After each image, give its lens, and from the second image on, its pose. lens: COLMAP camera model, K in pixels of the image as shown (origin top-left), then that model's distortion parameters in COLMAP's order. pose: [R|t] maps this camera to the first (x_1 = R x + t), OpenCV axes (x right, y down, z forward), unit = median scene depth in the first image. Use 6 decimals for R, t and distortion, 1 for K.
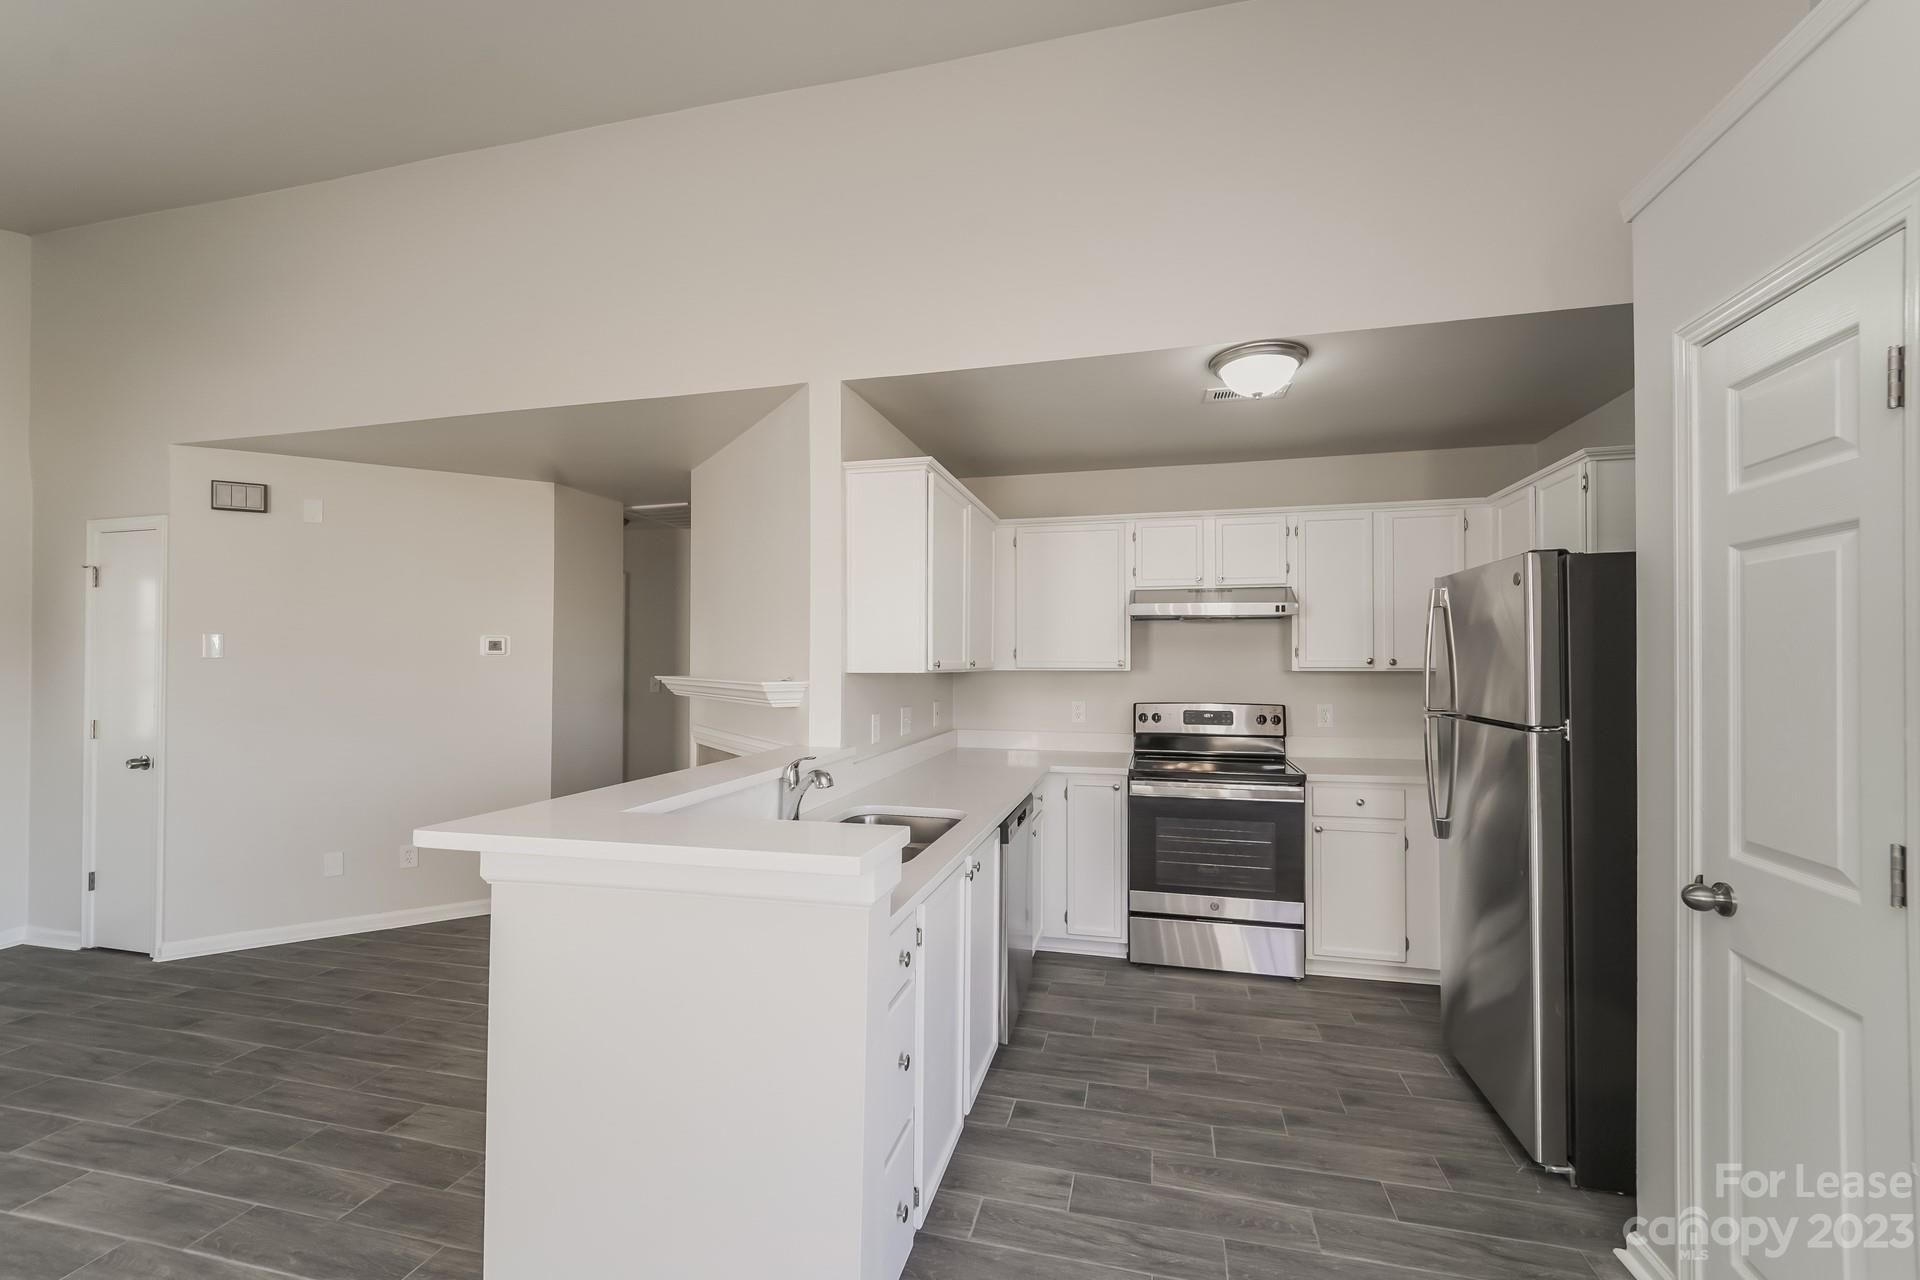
lens RADIAL K [[780.3, 0, 958.4], [0, 780.3, 660.2], [0, 0, 1]] dist [-0.002231, 0.000078]
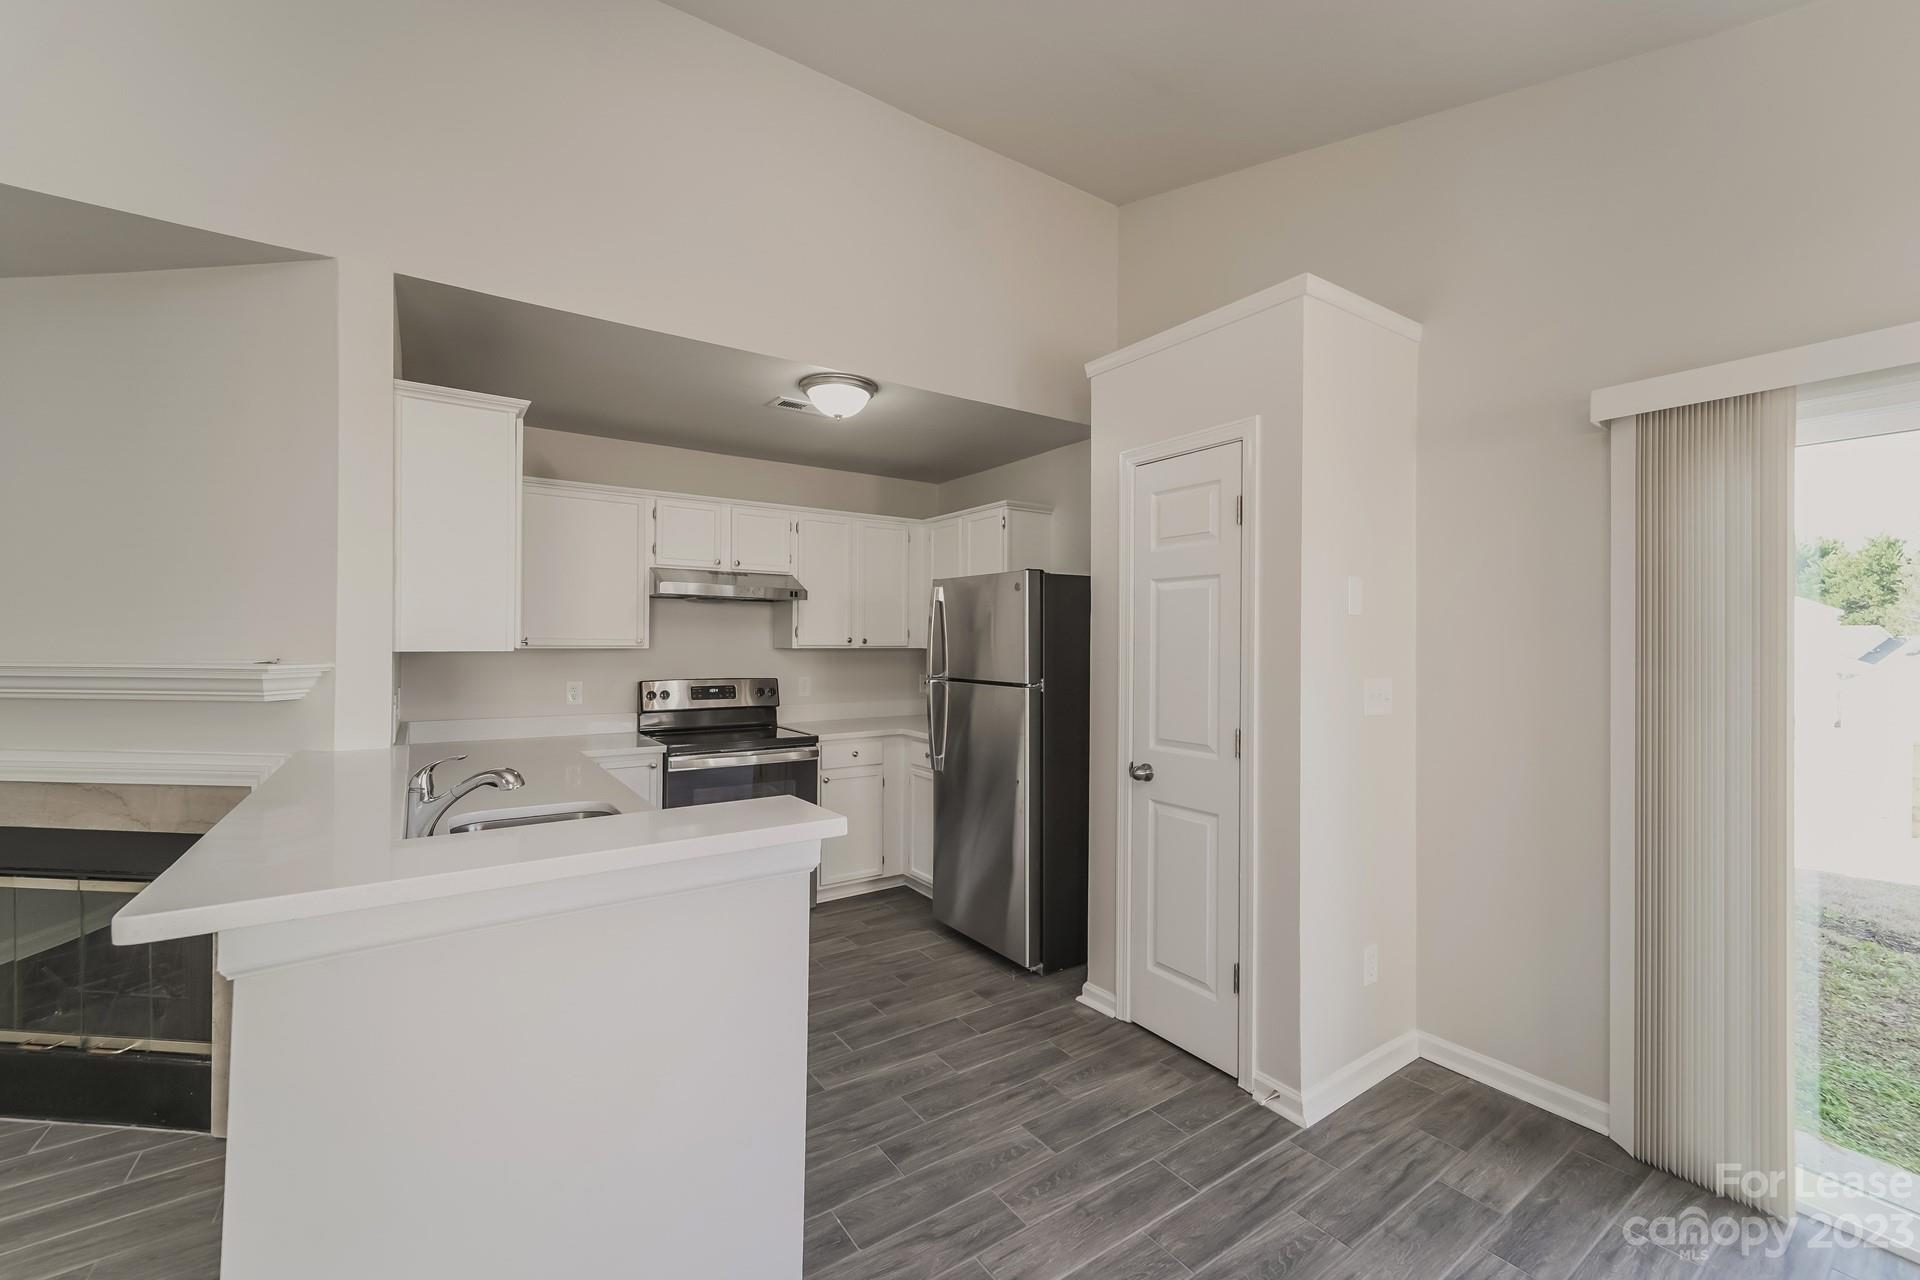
lens RADIAL K [[772.0, 0, 970.2], [0, 772.0, 644.4], [0, 0, 1]] dist [-0.001632, -0.000021]
pose [[0.658829, 0.001156, 0.752292, -0.338895], [-0.007687, 0.999957, 0.005195, 0.000241], [-0.752254, -0.009206, 0.658809, 0.061936]]
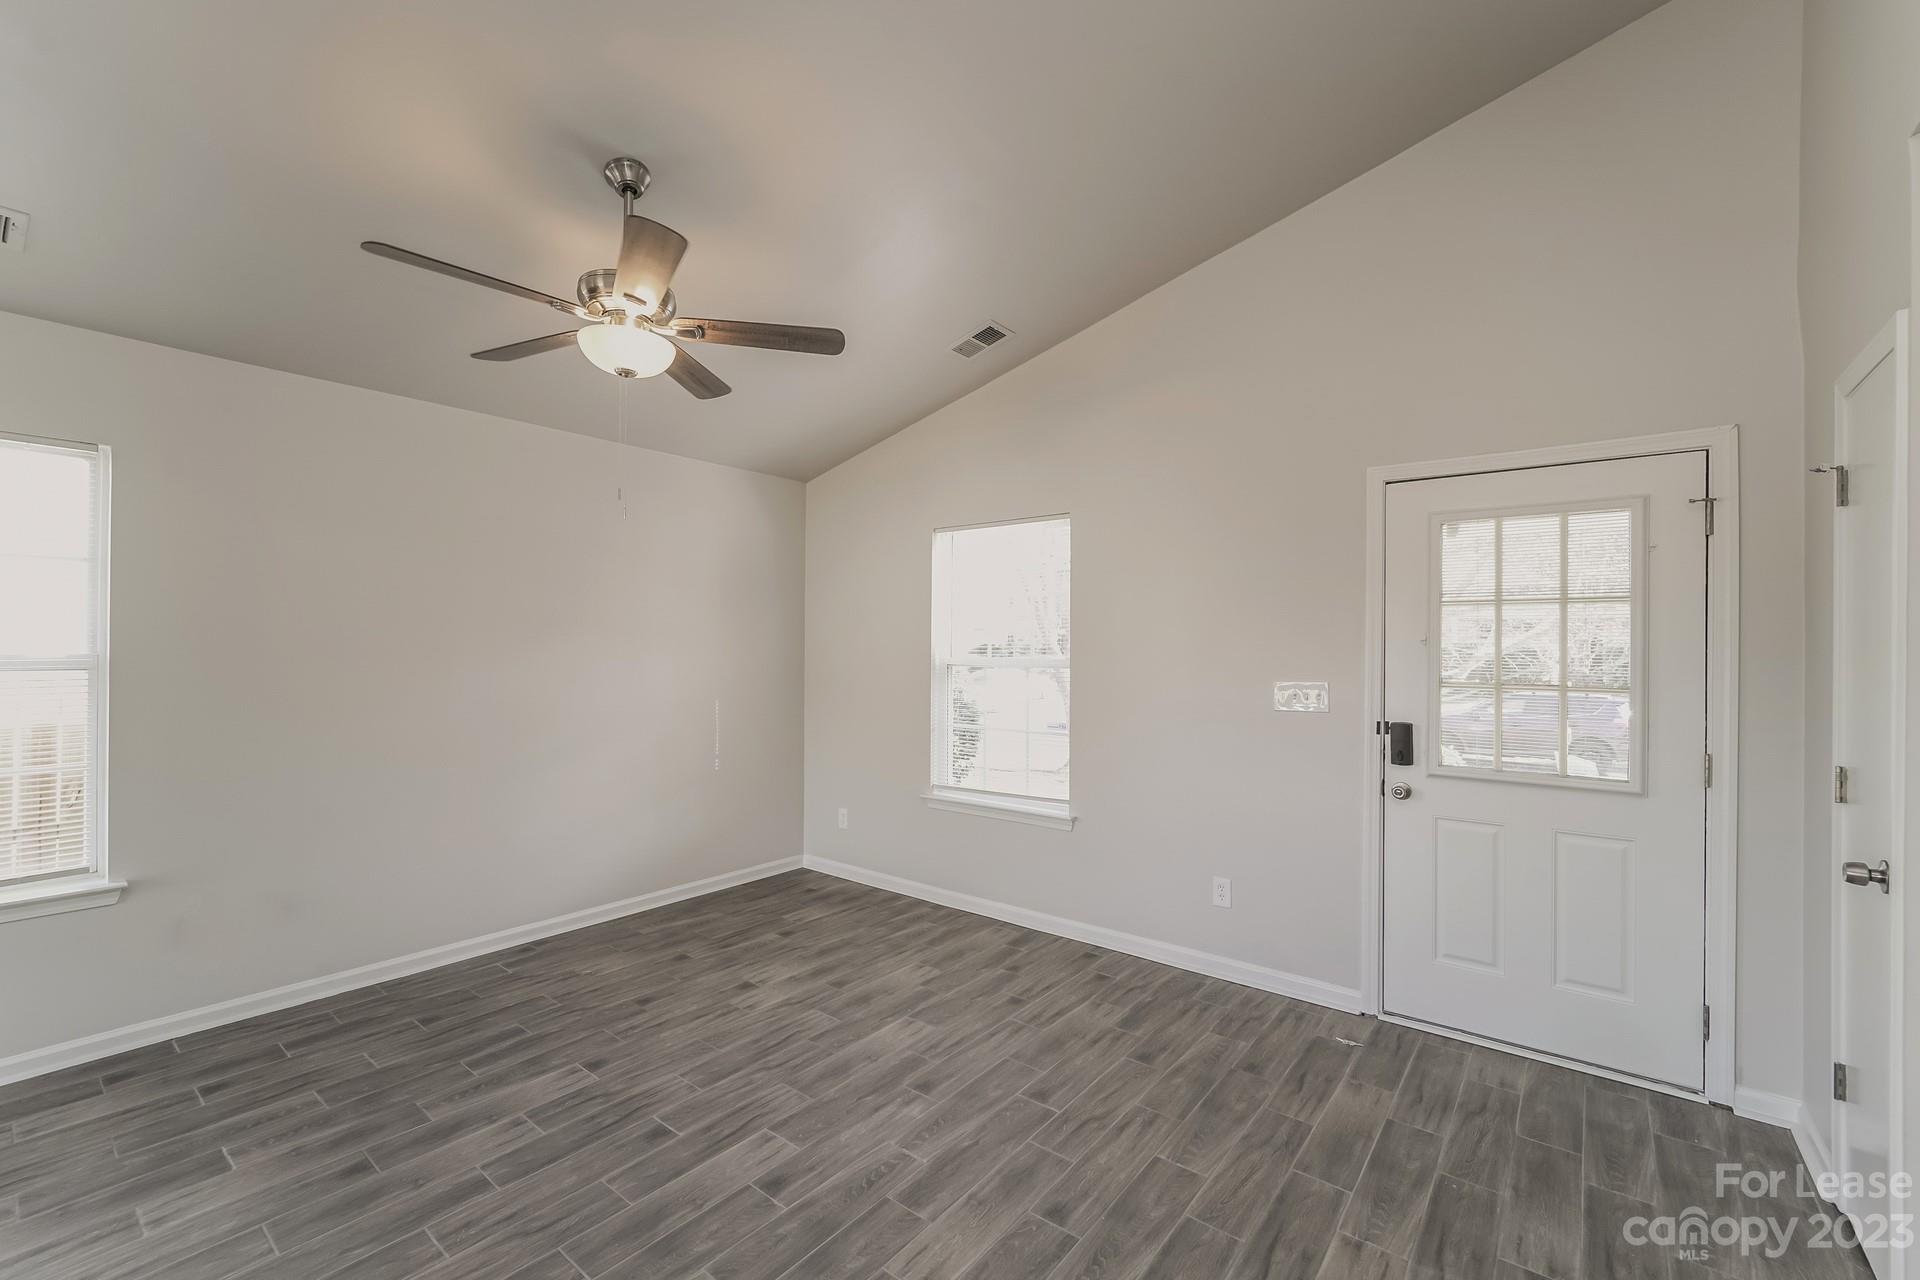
lens RADIAL K [[796.9, 0, 962.7], [0, 796.9, 637.9], [0, 0, 1]] dist [-0.001629, -0.000244]
pose [[-0.405684, -0.006796, -0.913988, -0.521649], [-0.005042, 0.999974, -0.005198, -0.003350], [0.914000, 0.002499, -0.405708, 0.899083]]
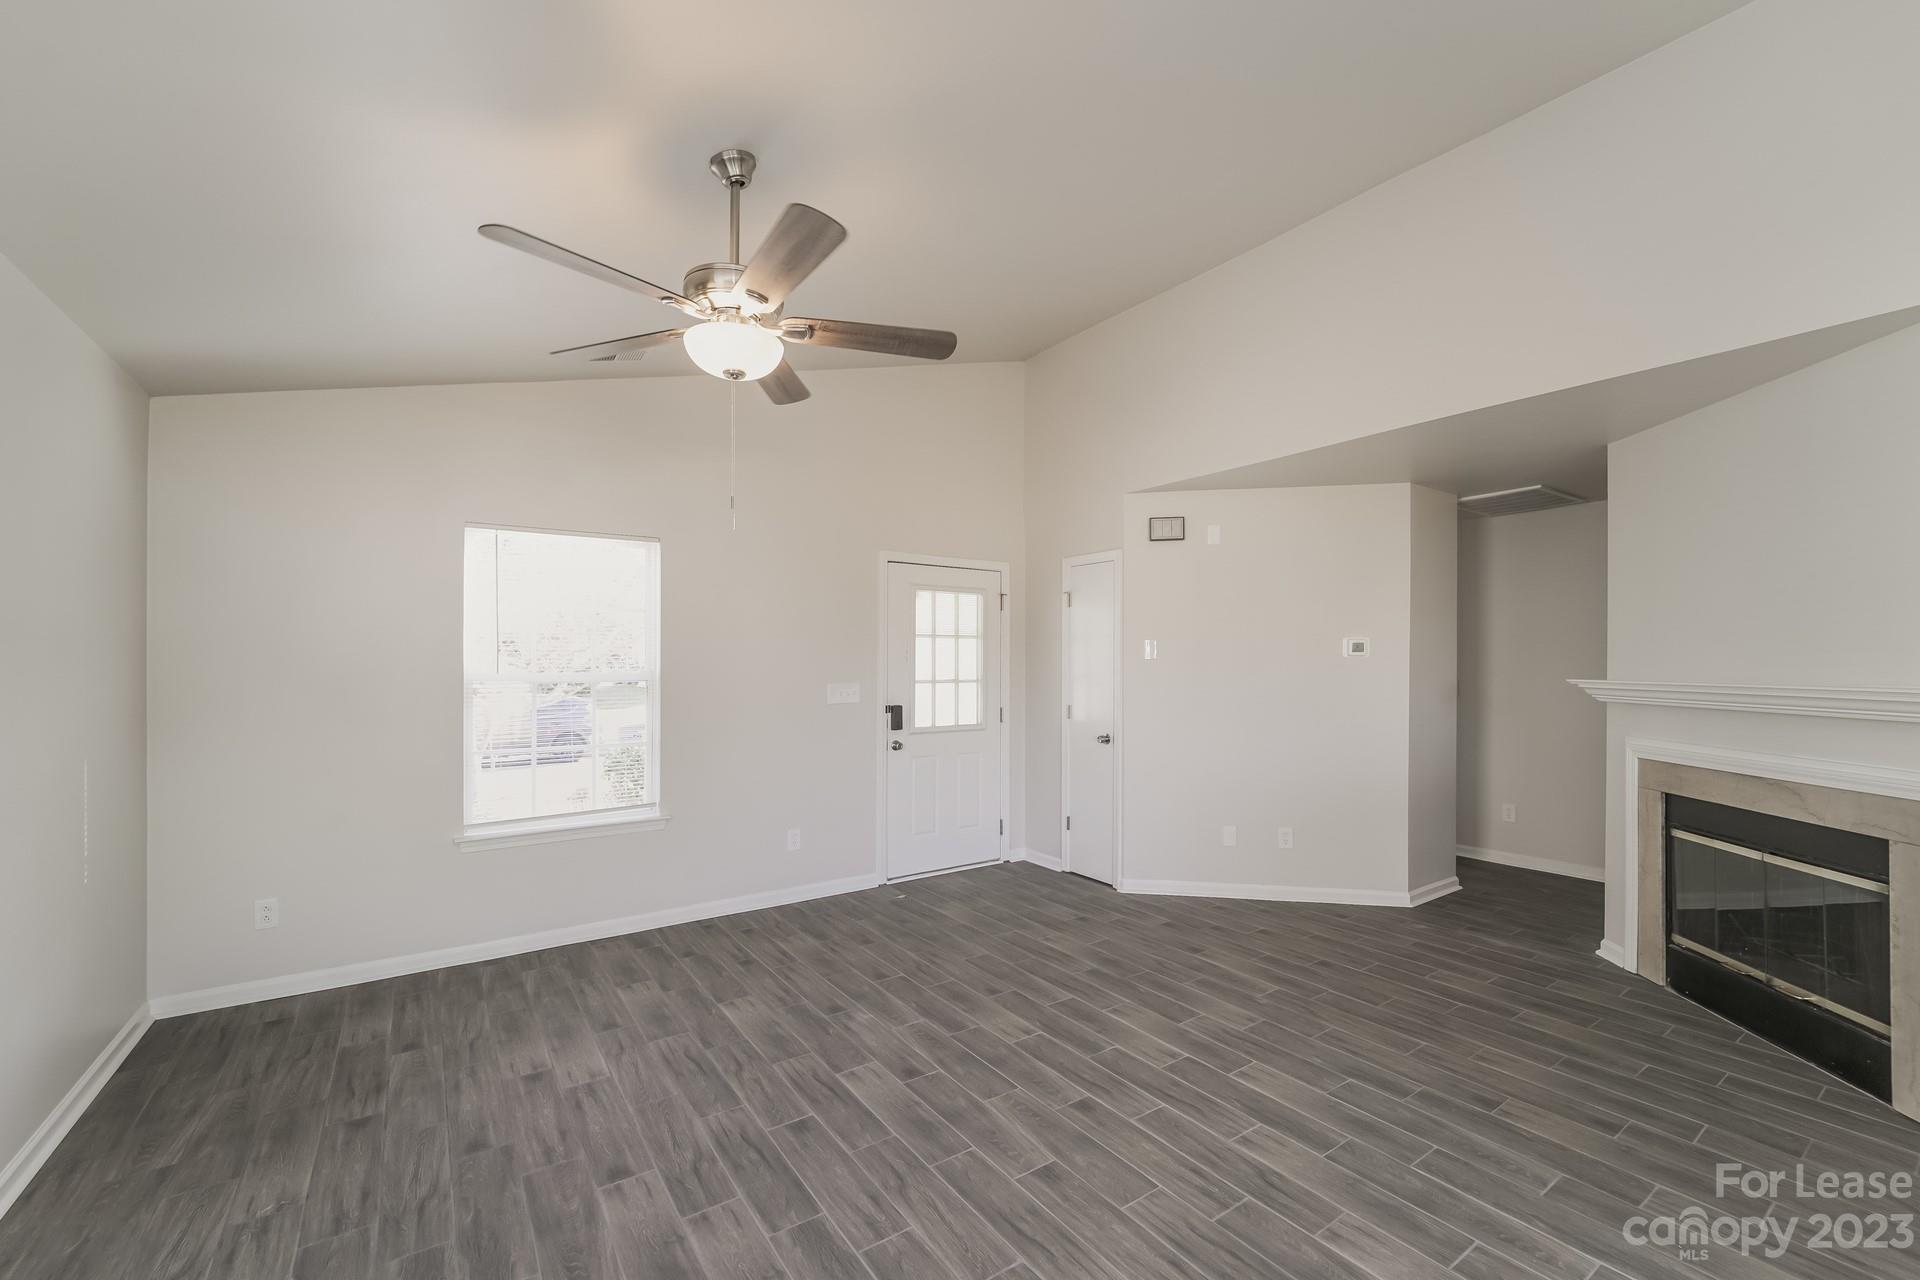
lens RADIAL K [[780.3, 0, 958.4], [0, 780.3, 660.2], [0, 0, 1]] dist [-0.002231, 0.000078]
pose [[0.752195, 0.000704, -0.658940, -0.467132], [-0.002581, 0.999995, -0.001877, 0.003008], [0.658935, 0.003113, 0.752193, -0.202049]]
